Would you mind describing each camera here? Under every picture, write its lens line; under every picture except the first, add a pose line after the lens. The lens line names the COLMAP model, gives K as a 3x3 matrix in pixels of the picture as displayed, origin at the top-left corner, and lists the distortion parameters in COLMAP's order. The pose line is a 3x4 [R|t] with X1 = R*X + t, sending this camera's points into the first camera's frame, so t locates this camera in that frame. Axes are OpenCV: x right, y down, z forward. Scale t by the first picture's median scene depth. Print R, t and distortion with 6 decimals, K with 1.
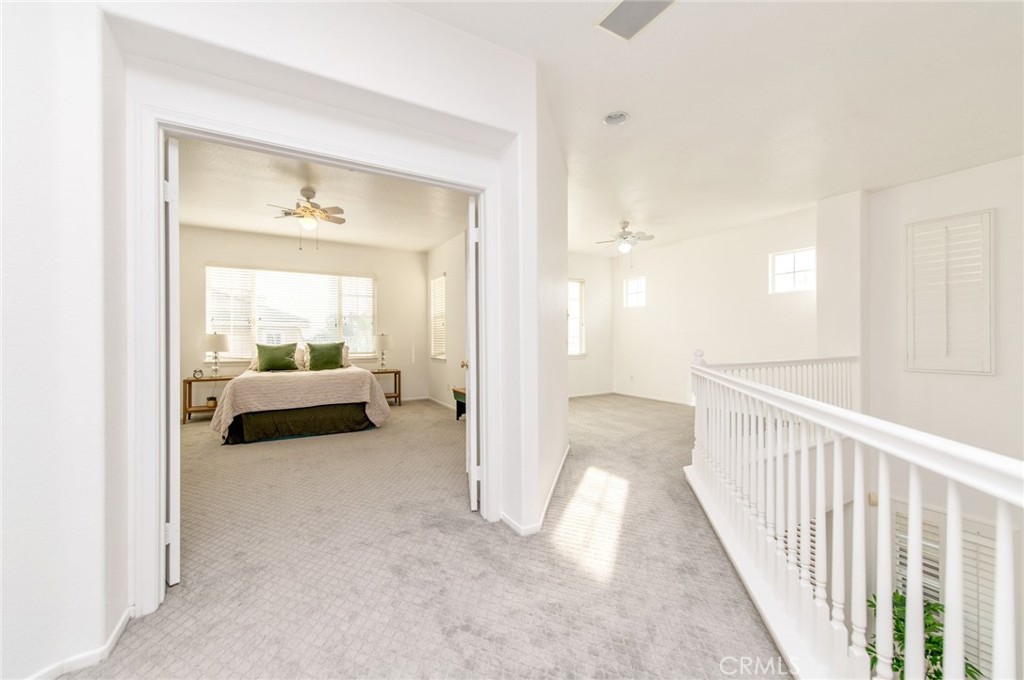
lens RADIAL K [[399.9, 0, 513.5], [0, 399.9, 336.6], [0, 0, 1]] dist [0.013408, -0.002796]
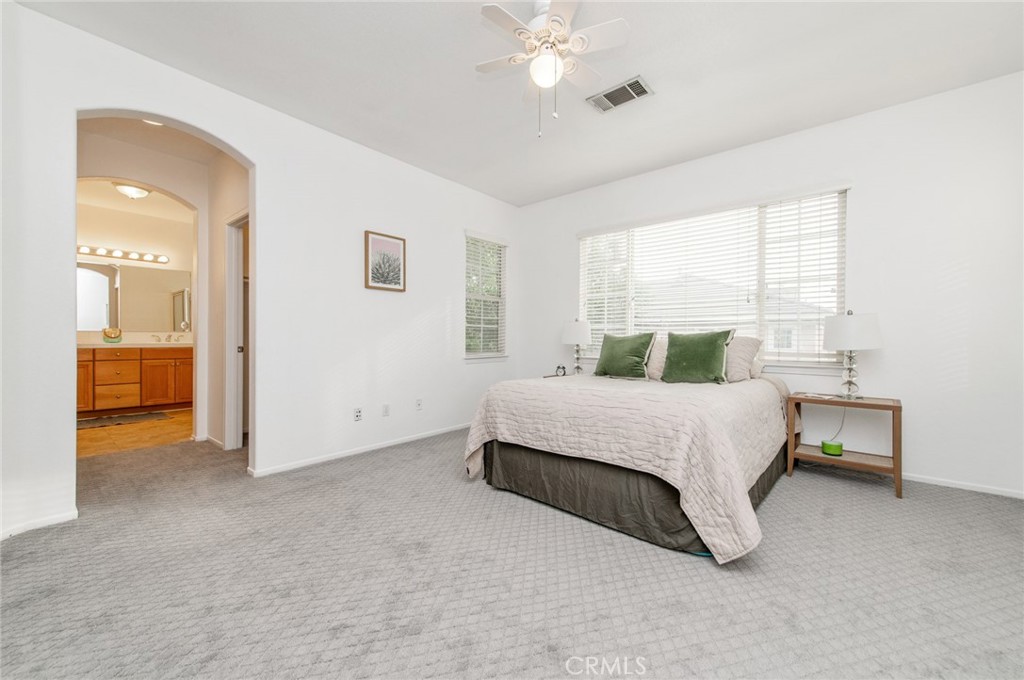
lens RADIAL K [[399.9, 0, 516.5], [0, 399.9, 340.4], [0, 0, 1]] dist [0.013408, -0.002796]
pose [[0.353694, 0.007995, -0.935327, -0.062693], [-0.002076, 0.999968, 0.007763, 0.025002], [0.935359, -0.000804, 0.353699, 0.636428]]
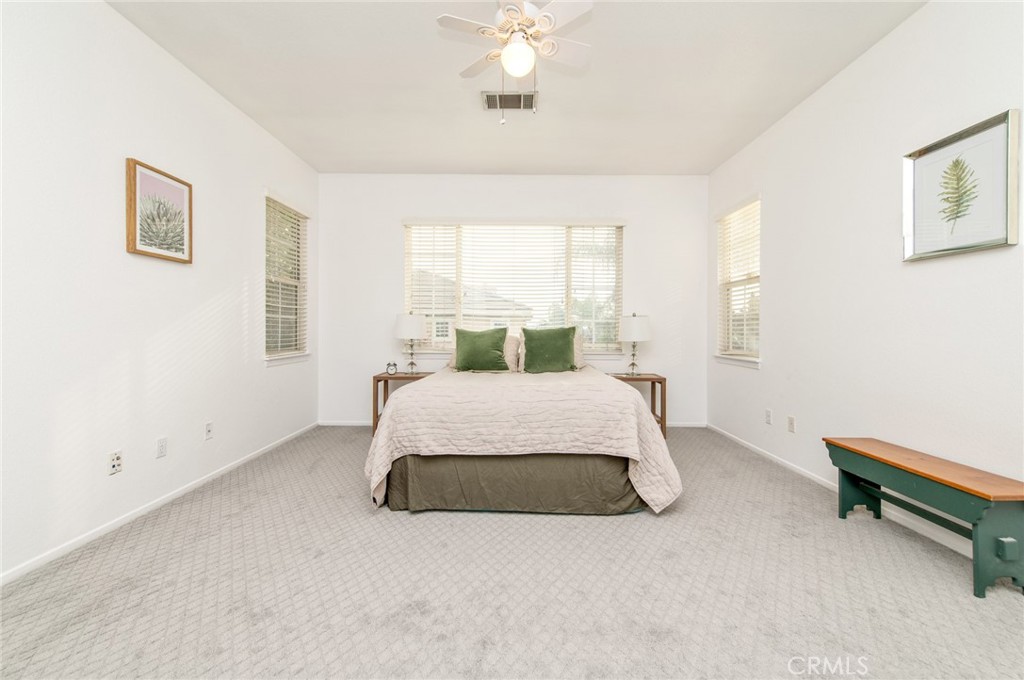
lens RADIAL K [[399.9, 0, 516.6], [0, 399.9, 331.0], [0, 0, 1]] dist [0.013408, -0.002796]
pose [[0.872244, 0.007547, -0.489013, -0.228423], [-0.005230, 0.999968, 0.006103, 0.018579], [0.489043, -0.002765, 0.872255, 0.477845]]
